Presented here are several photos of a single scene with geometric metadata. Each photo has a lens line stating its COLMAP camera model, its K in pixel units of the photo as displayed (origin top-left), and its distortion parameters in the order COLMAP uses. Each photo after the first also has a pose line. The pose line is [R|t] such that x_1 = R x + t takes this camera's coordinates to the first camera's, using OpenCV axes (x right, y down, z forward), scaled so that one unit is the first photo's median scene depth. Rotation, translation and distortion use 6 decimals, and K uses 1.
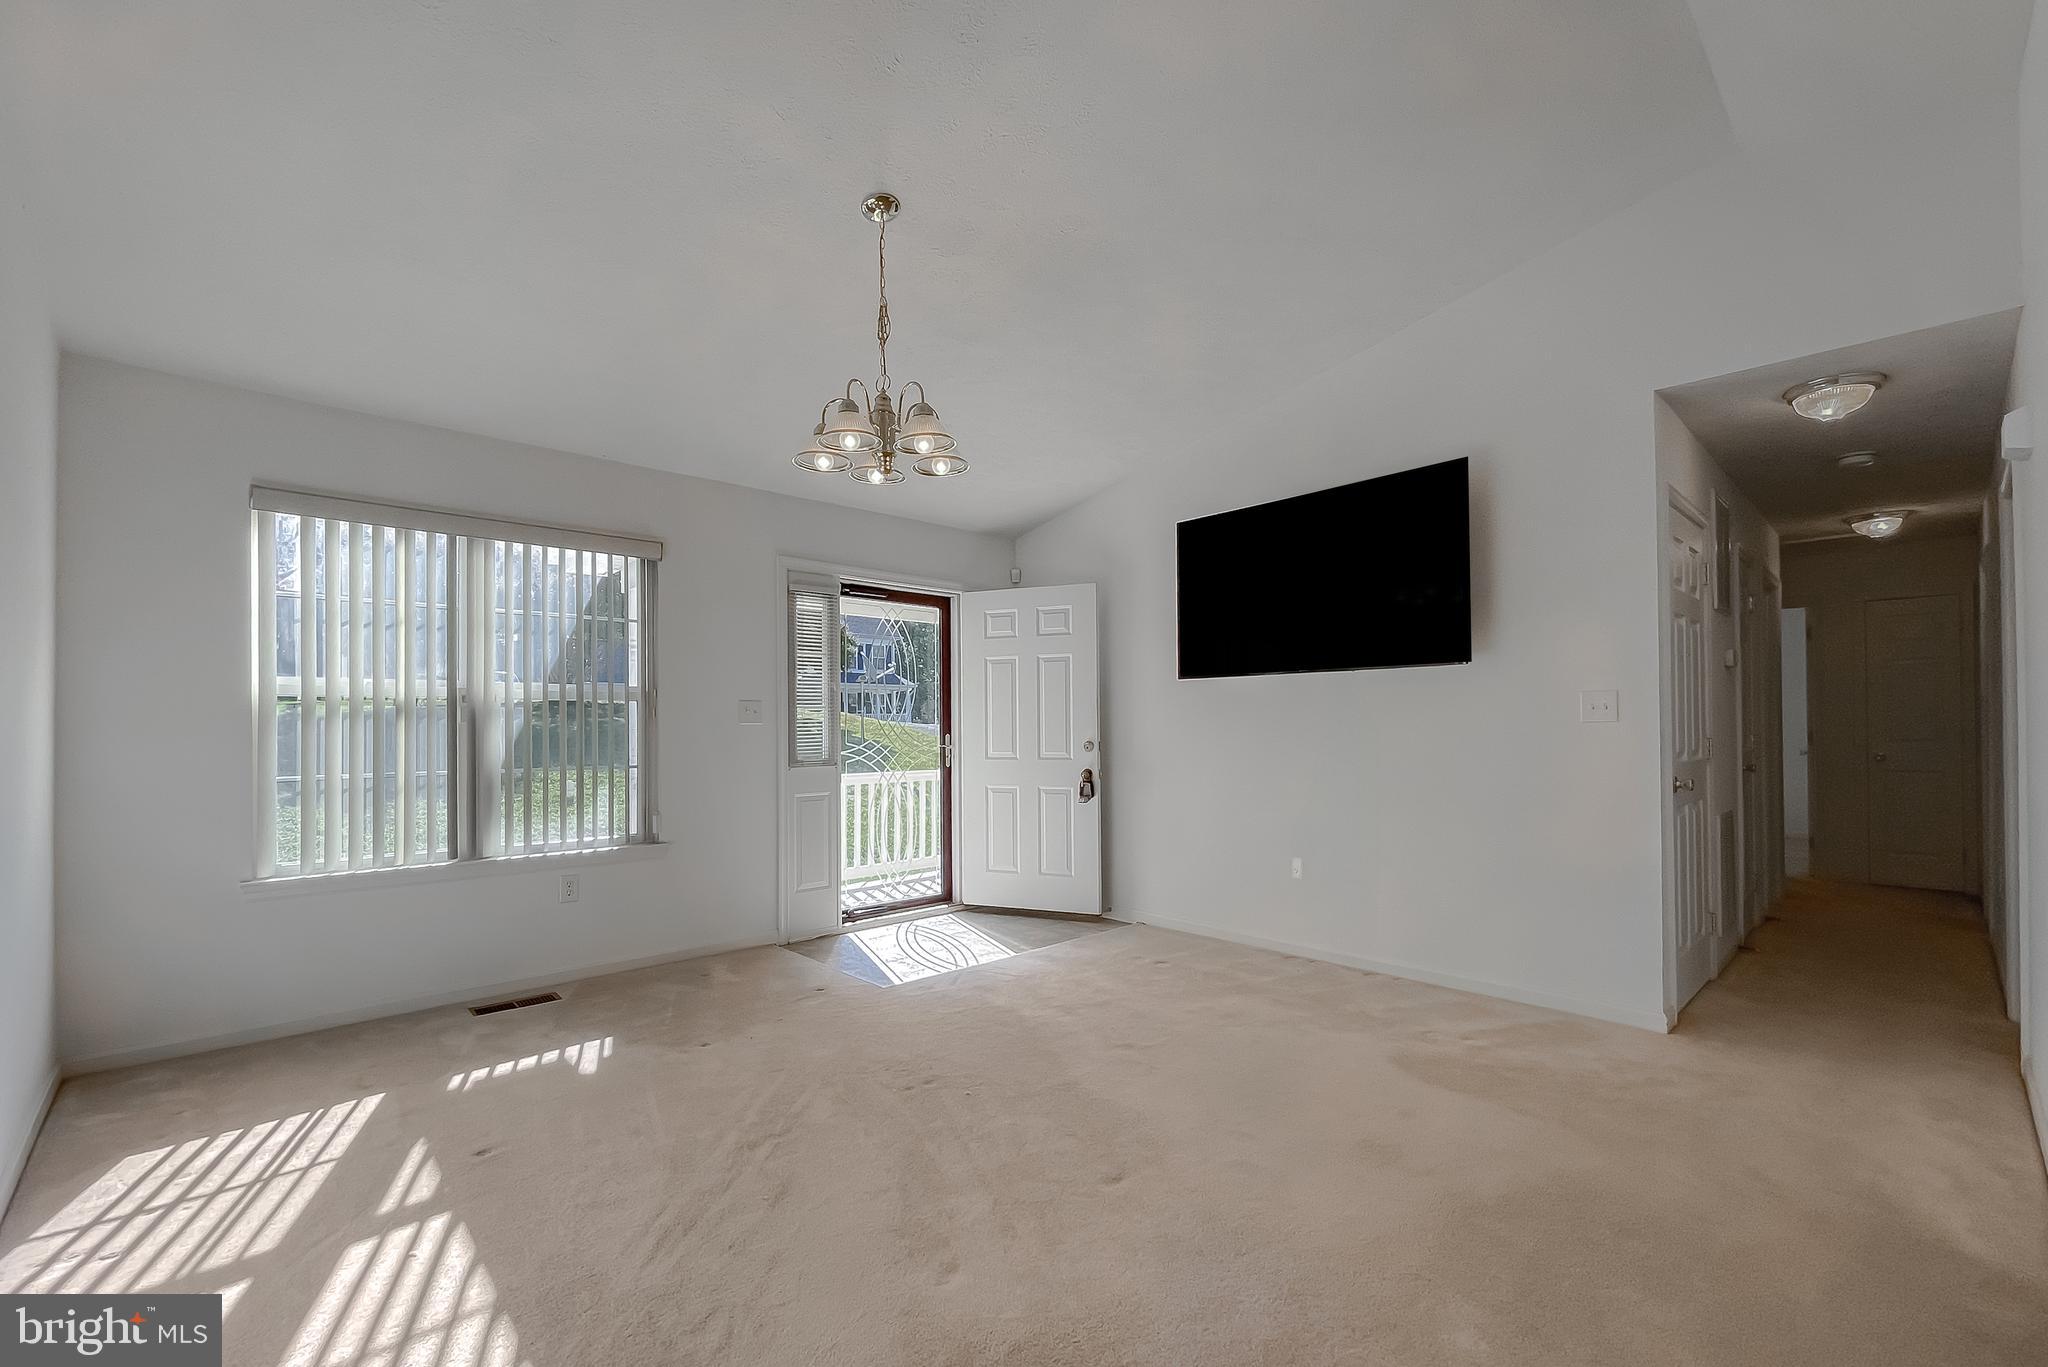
lens RADIAL K [[852.8, 0, 1003.1], [0, 852.8, 719.7], [0, 0, 1]] dist [0.001494, 0.000211]
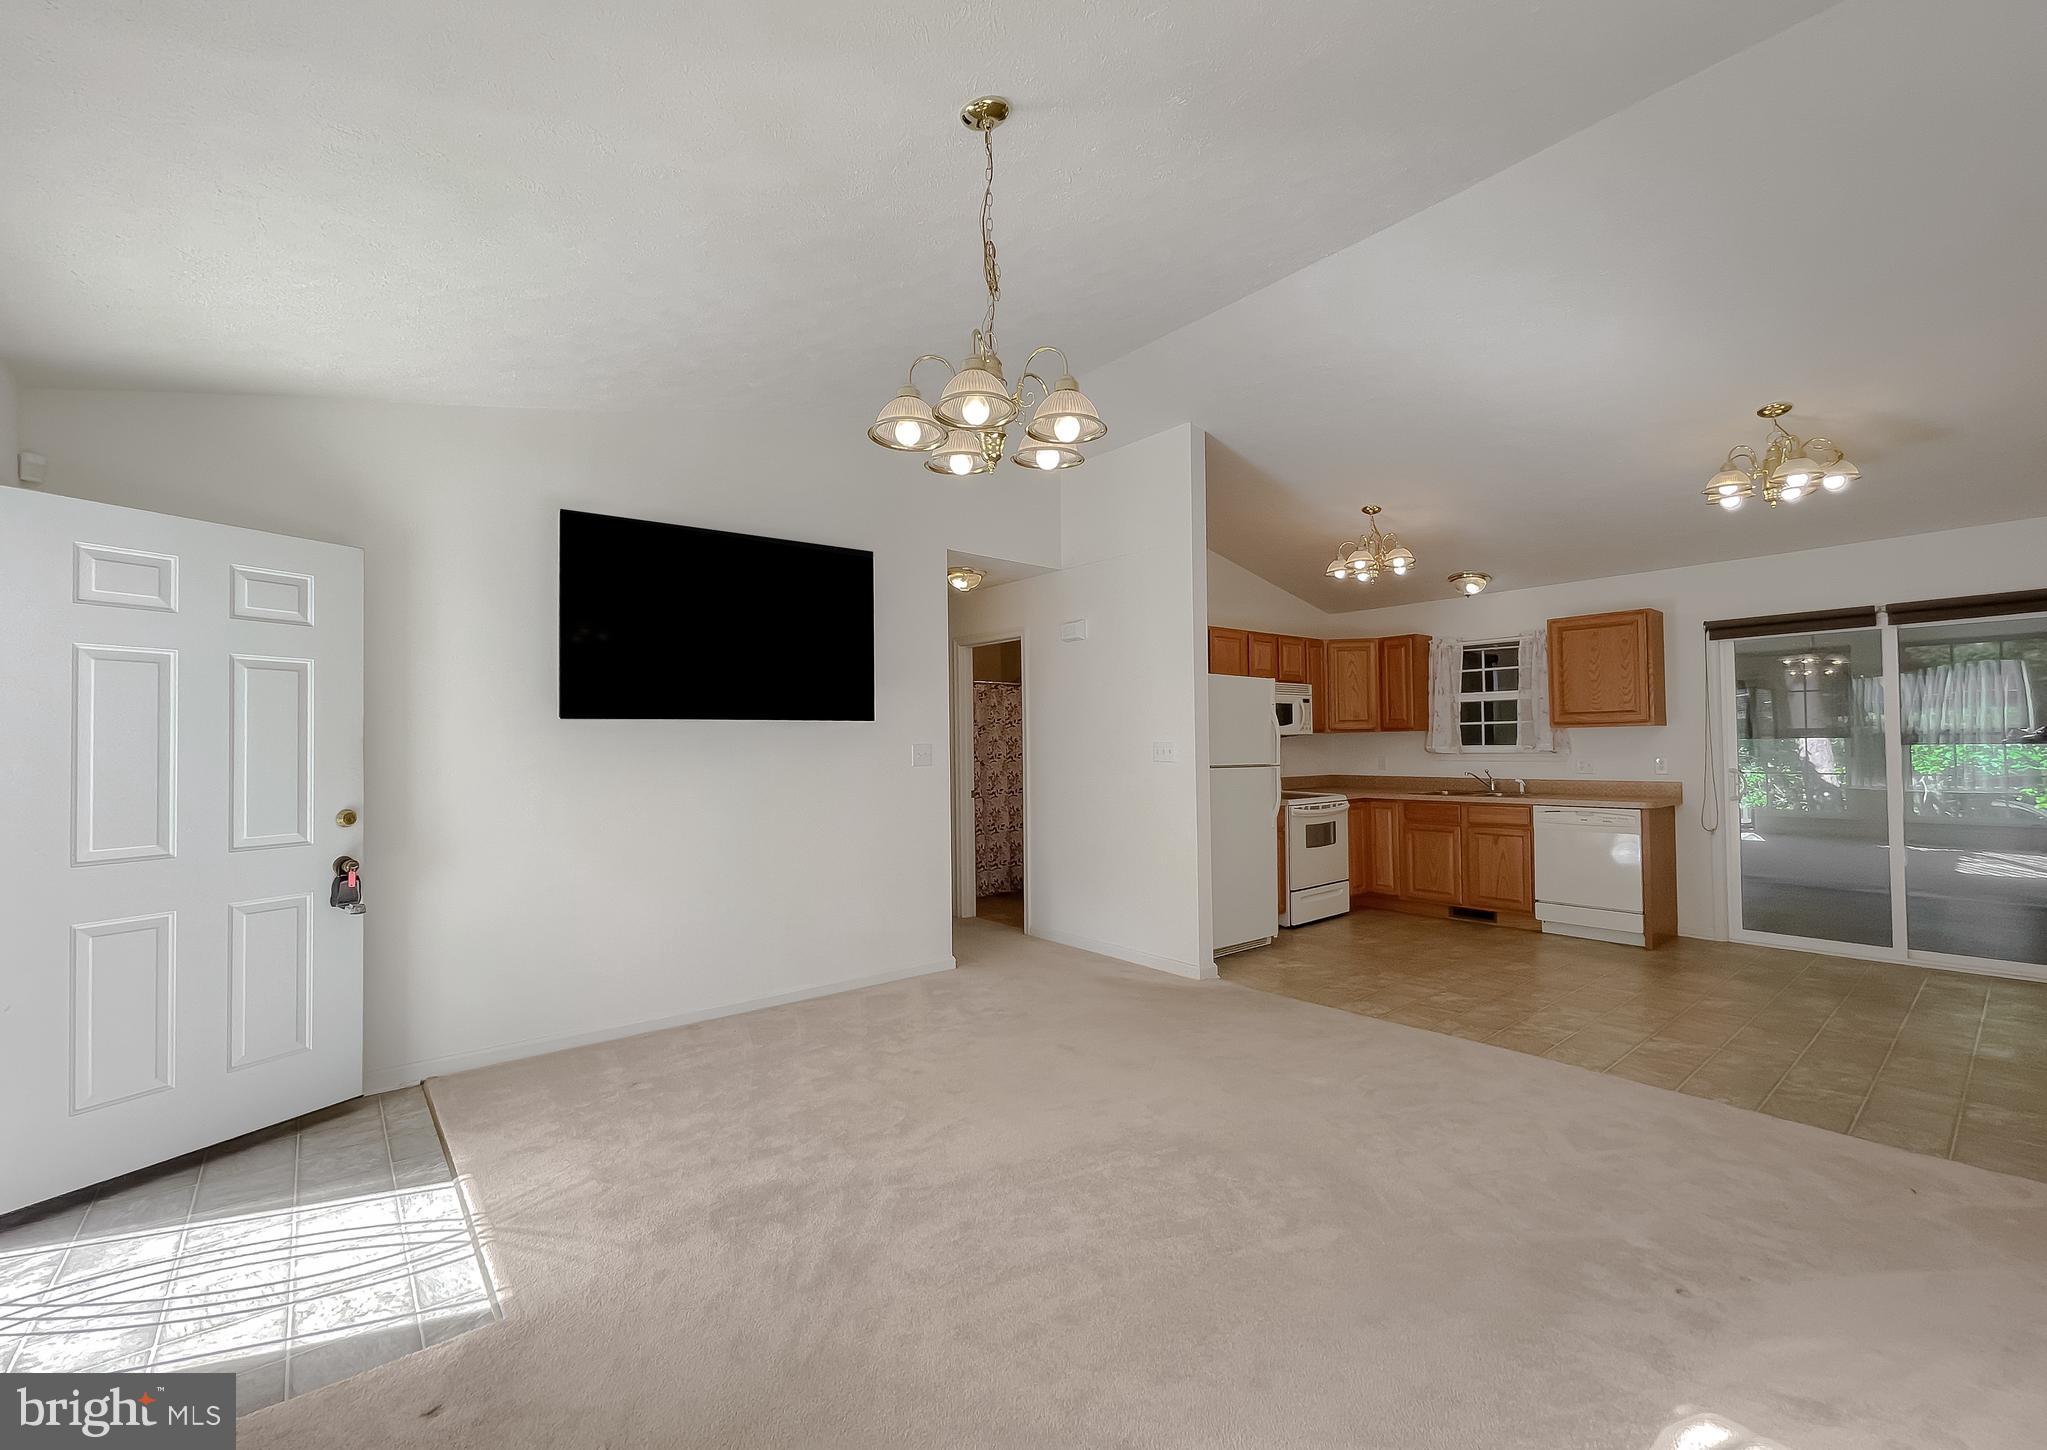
lens RADIAL K [[847.8, 0, 1023.5], [0, 847.8, 725.0], [0, 0, 1]] dist [0.001271, 0.000312]
pose [[0.044501, 0.028860, 0.998592, -0.703886], [0.002124, 0.999578, -0.028983, -0.024018], [-0.999007, 0.003411, 0.044421, 0.747726]]
